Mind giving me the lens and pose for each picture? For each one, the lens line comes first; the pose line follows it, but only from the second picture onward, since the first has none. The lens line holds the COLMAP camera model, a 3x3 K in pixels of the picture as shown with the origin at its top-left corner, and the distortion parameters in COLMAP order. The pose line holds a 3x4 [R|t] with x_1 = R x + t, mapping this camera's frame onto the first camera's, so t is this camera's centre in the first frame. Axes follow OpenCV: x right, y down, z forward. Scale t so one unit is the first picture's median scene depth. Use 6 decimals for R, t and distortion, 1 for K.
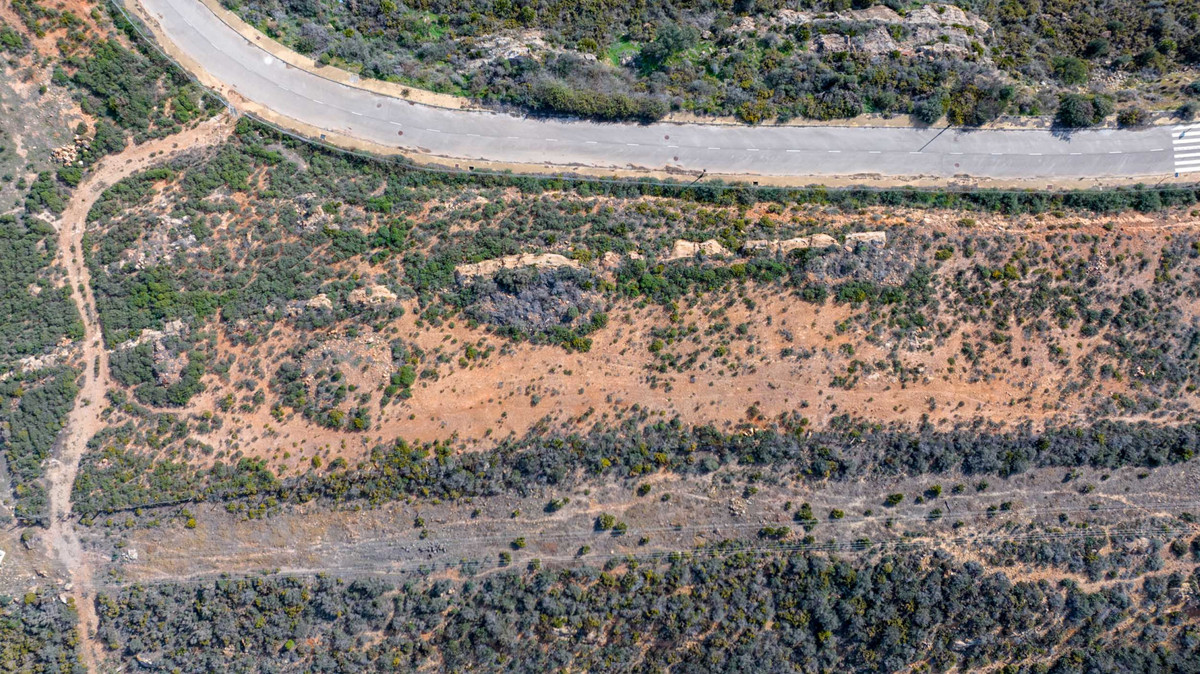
lens RADIAL K [[847.0, 0, 603.6], [0, 847.0, 326.7], [0, 0, 1]] dist [-0.032603, 0.027481]
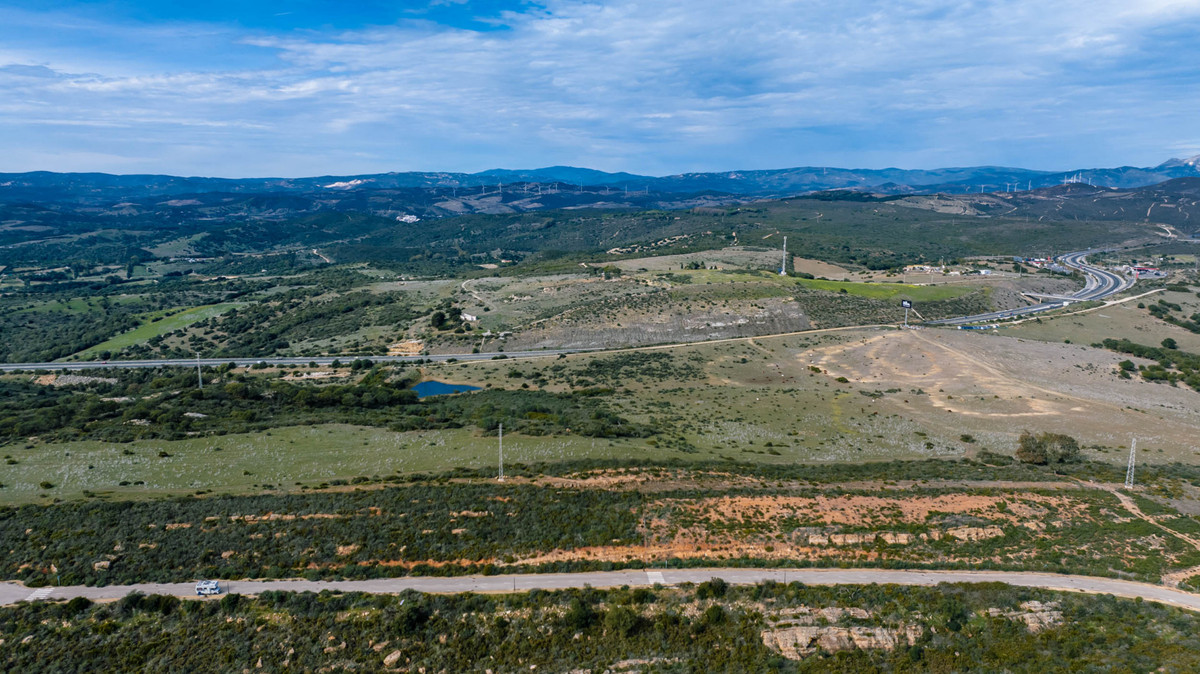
lens RADIAL K [[847.0, 0, 599.7], [0, 847.0, 336.3], [0, 0, 1]] dist [-0.032603, 0.027481]
pose [[-0.999257, -0.001126, -0.038532, 0.948020], [-0.037984, -0.141561, 0.989201, -2.107740], [-0.006568, 0.989929, 0.141413, 0.221645]]
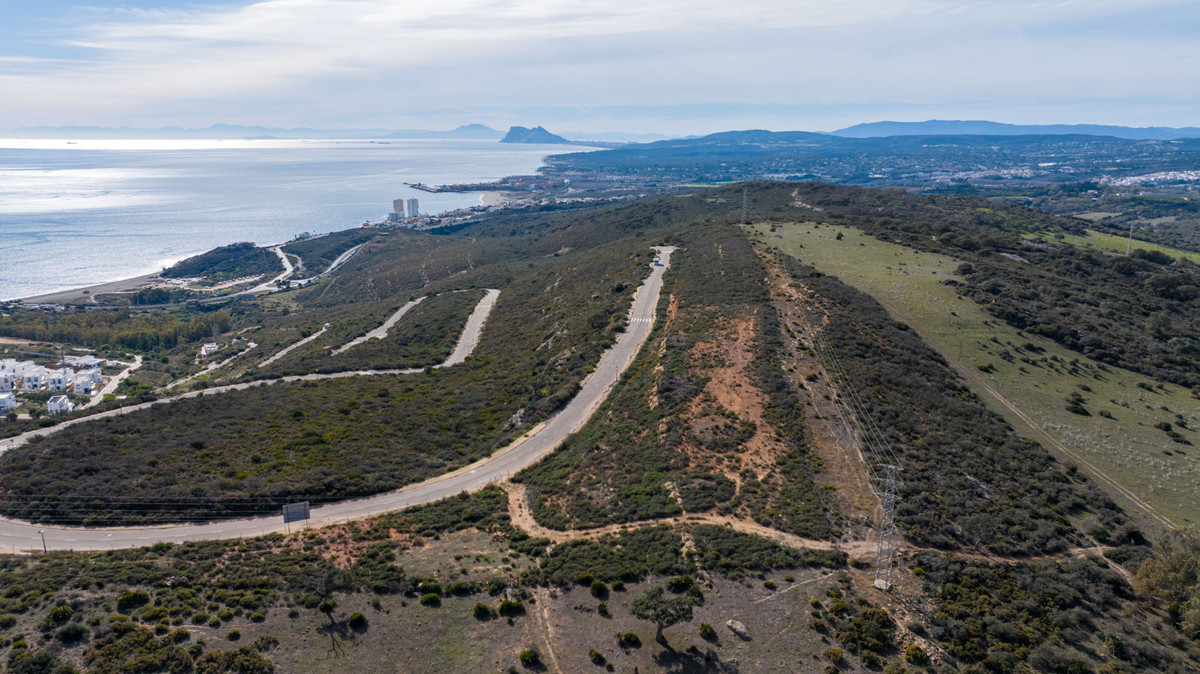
lens RADIAL K [[847.0, 0, 603.8], [0, 847.0, 341.1], [0, 0, 1]] dist [-0.032603, 0.027481]
pose [[0.182560, -0.230241, 0.955856, -1.684003], [0.982803, 0.070184, -0.170801, 0.104254], [-0.027760, 0.970599, 0.239094, 0.509493]]
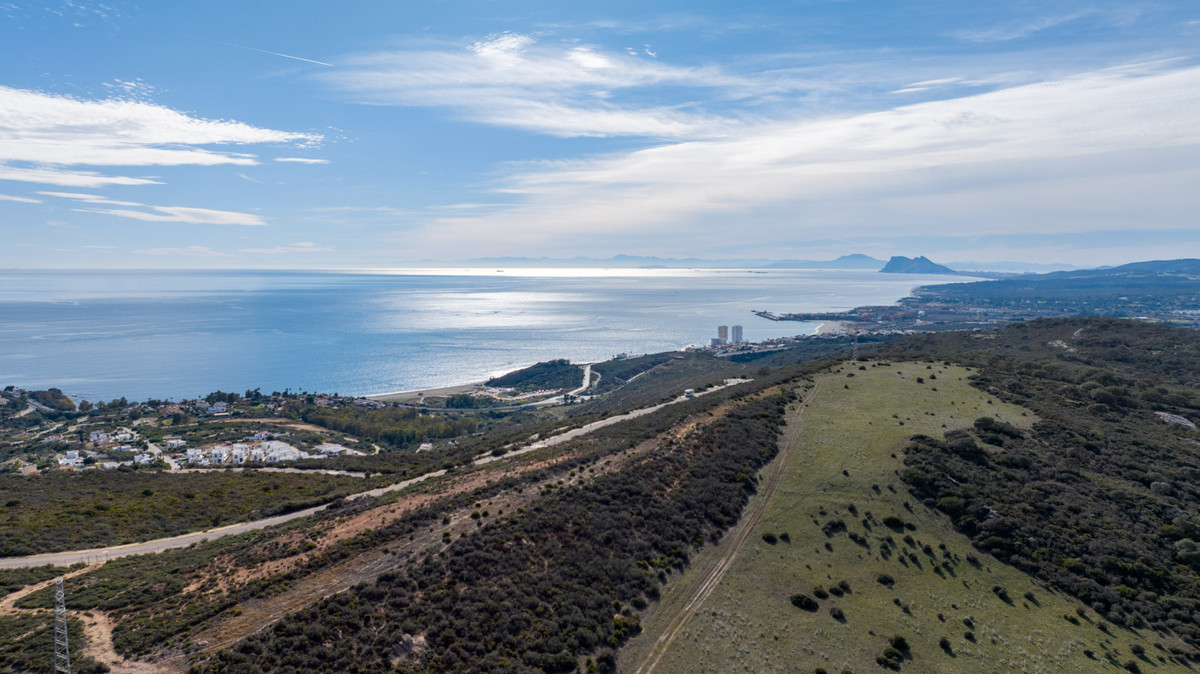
lens RADIAL K [[847.0, 0, 599.1], [0, 847.0, 334.5], [0, 0, 1]] dist [-0.032603, 0.027481]
pose [[0.588020, -0.064206, 0.806294, -1.136766], [0.808549, 0.073688, -0.583796, 1.334482], [-0.021931, 0.995212, 0.095244, 0.477157]]
